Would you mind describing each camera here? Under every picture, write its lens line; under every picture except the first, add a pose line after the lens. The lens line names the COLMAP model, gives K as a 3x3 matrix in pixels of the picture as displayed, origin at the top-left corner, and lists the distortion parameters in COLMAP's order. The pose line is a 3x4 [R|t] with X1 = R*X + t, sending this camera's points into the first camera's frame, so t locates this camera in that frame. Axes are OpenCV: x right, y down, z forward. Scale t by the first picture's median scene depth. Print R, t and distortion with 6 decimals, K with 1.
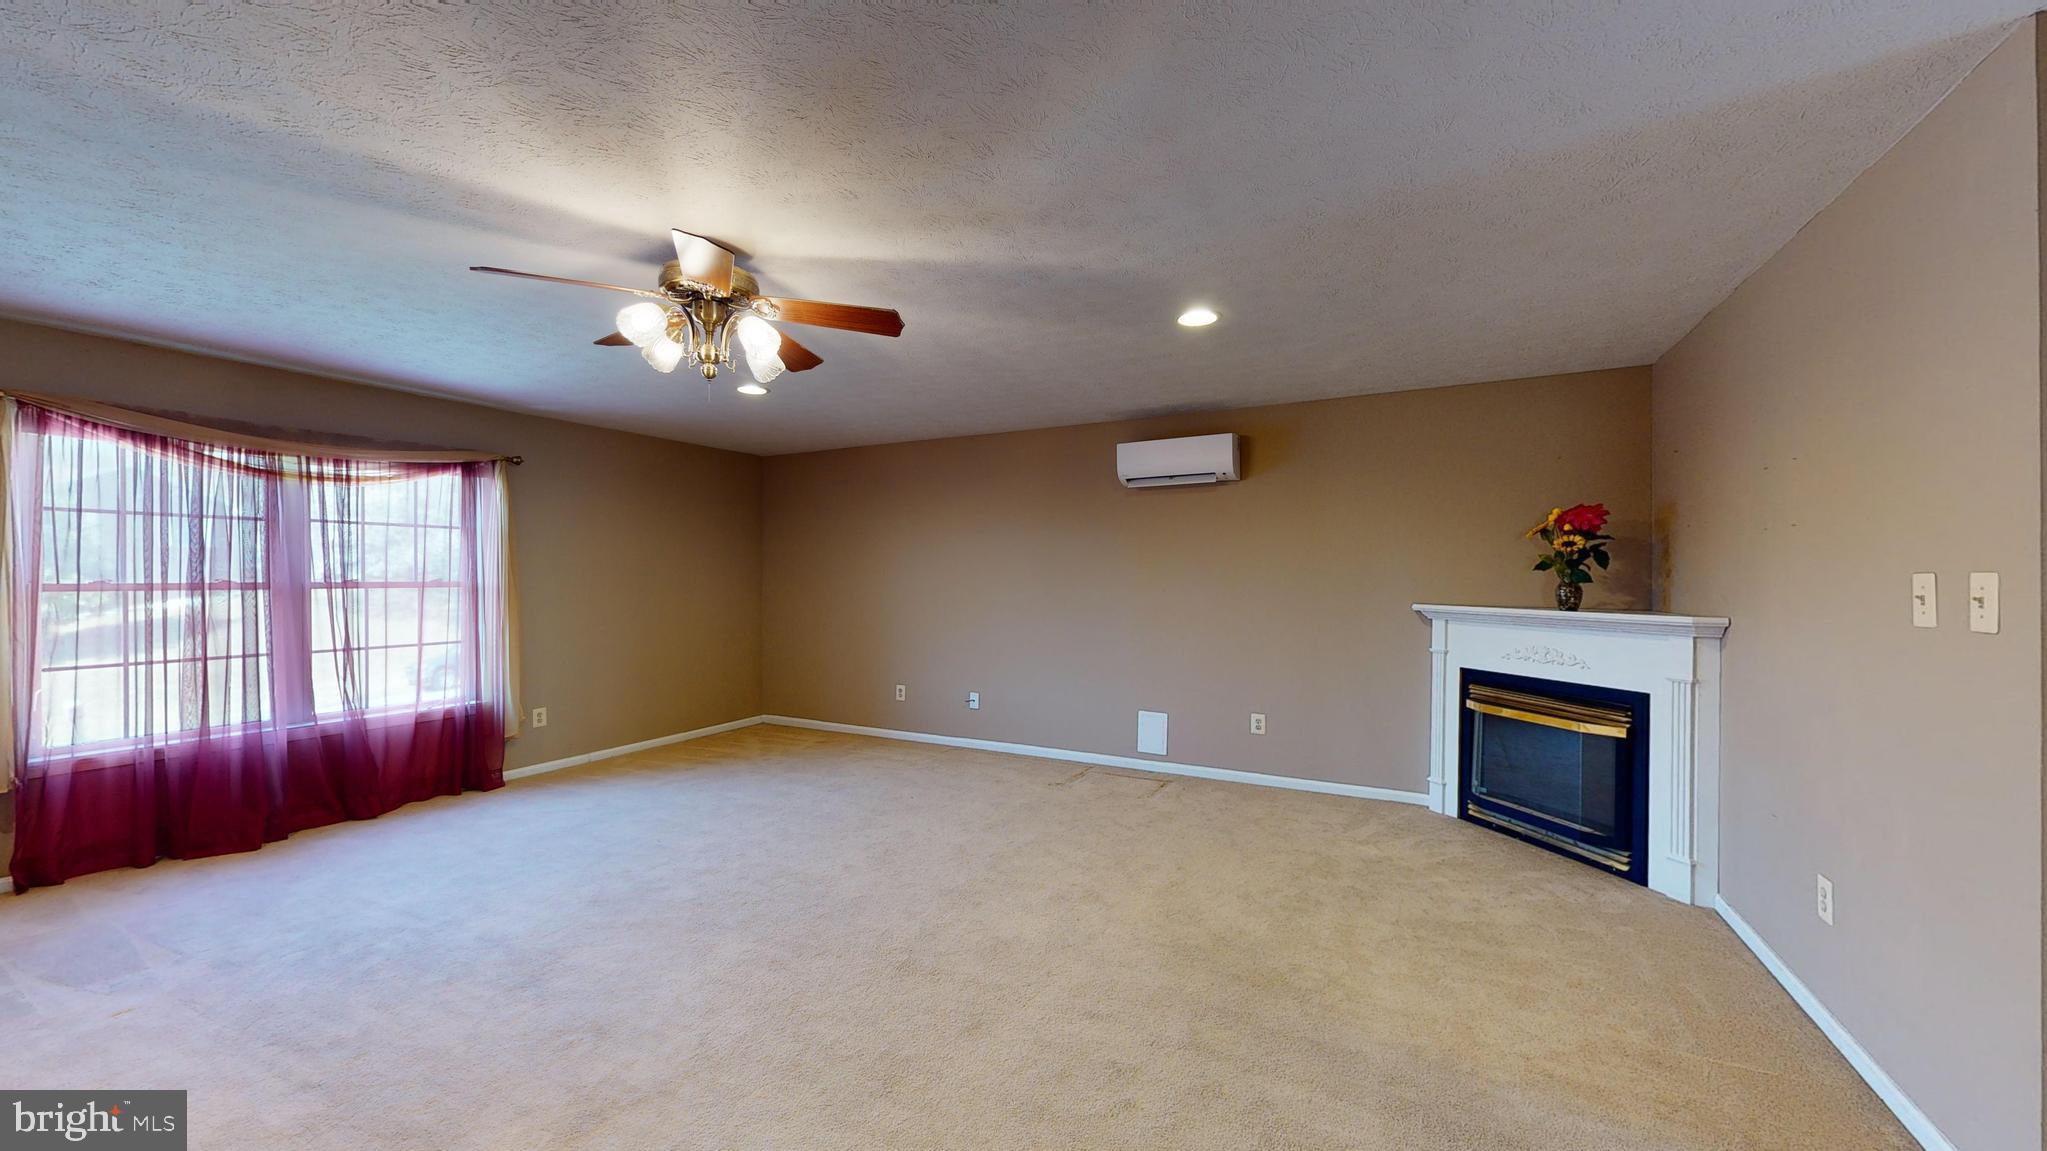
lens RADIAL K [[746.8, 0, 1028.1], [0, 746.8, 576.0], [0, 0, 1]] dist [-0.006695, -0.000220]
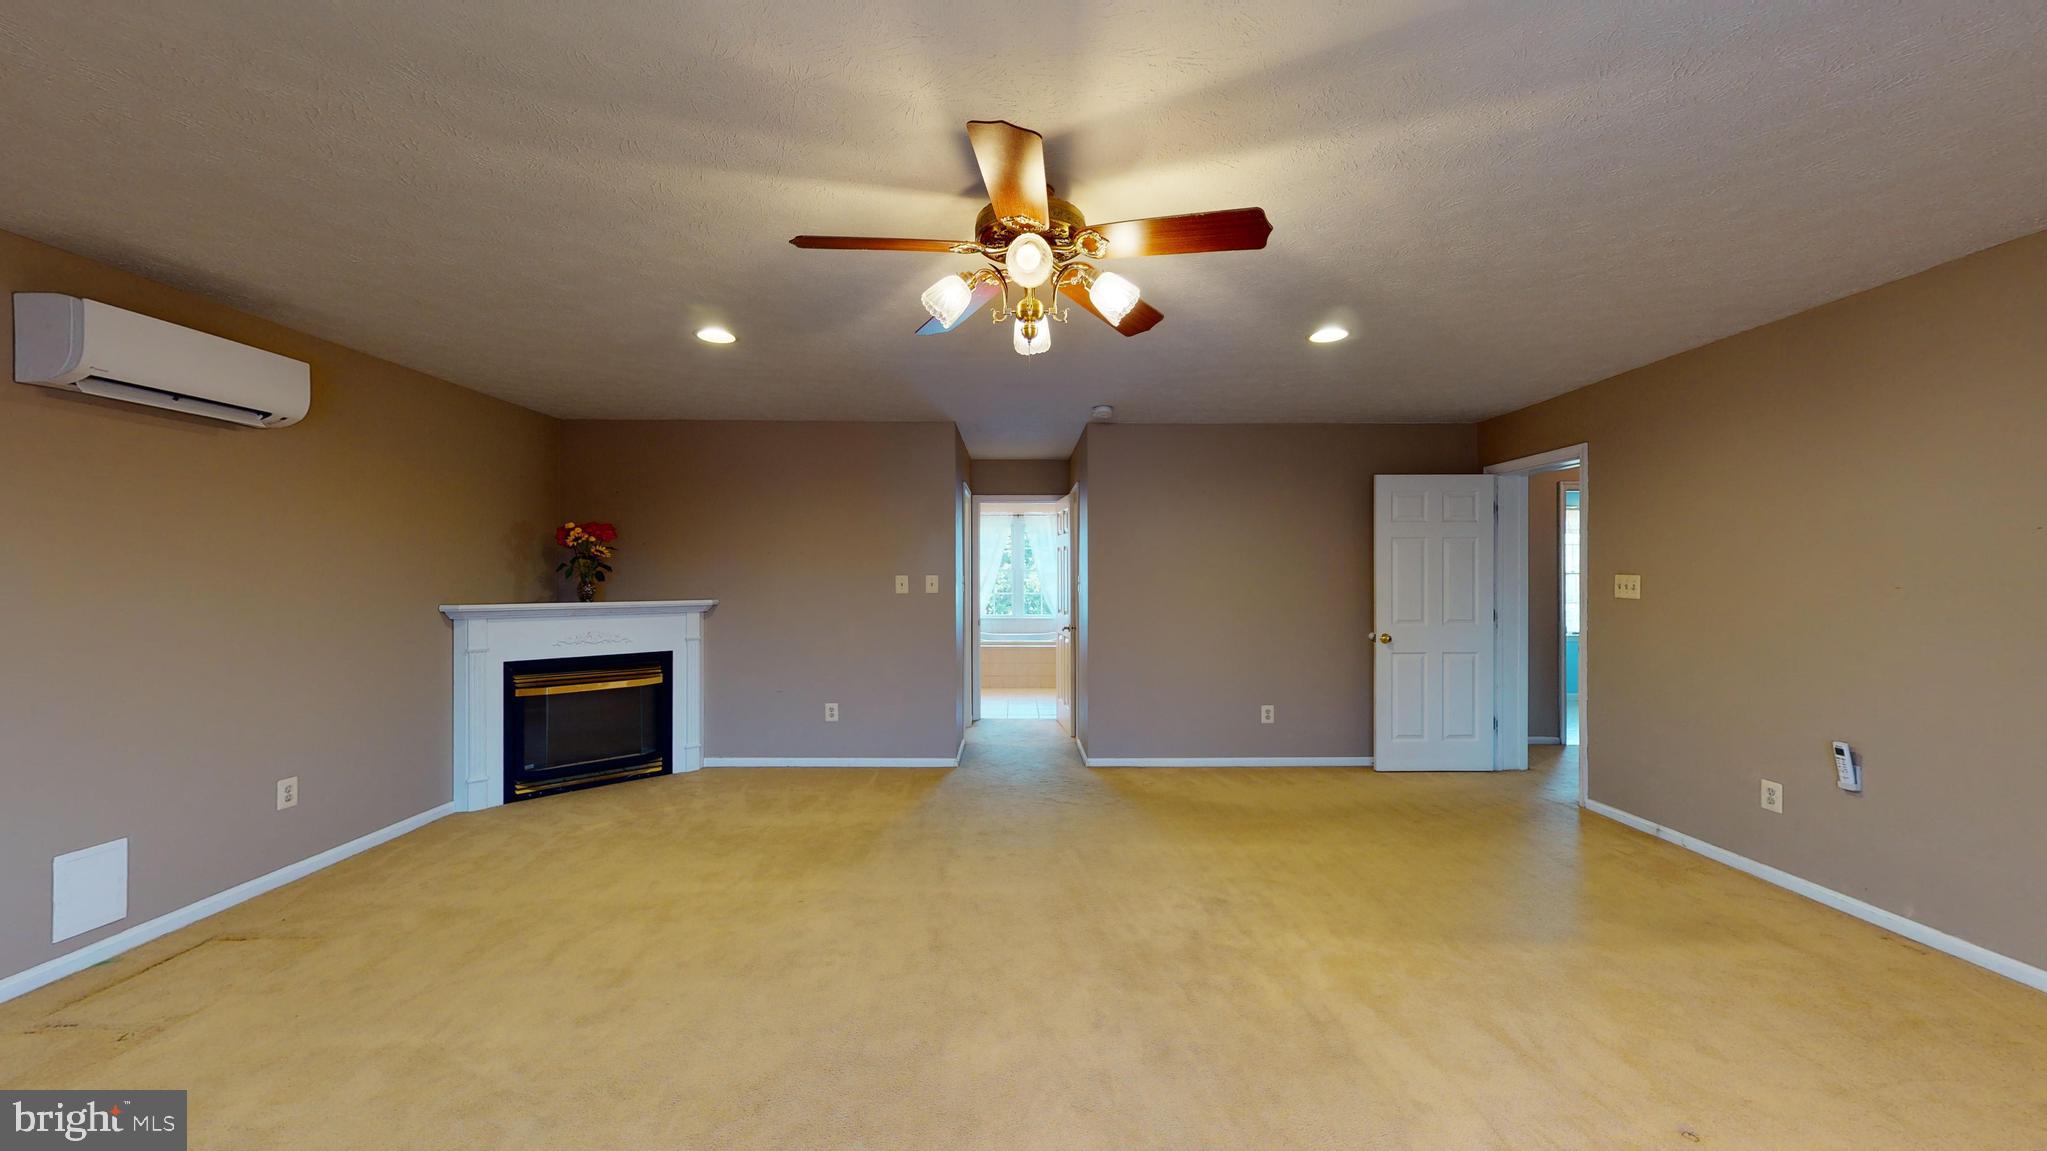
lens RADIAL K [[746.8, 0, 1027.8], [0, 746.8, 578.6], [0, 0, 1]] dist [-0.006695, -0.000220]
pose [[-0.477683, -0.005624, 0.878514, -0.738411], [-0.002772, 0.999984, 0.004895, -0.002936], [-0.878528, -0.000097, -0.477691, 0.889614]]
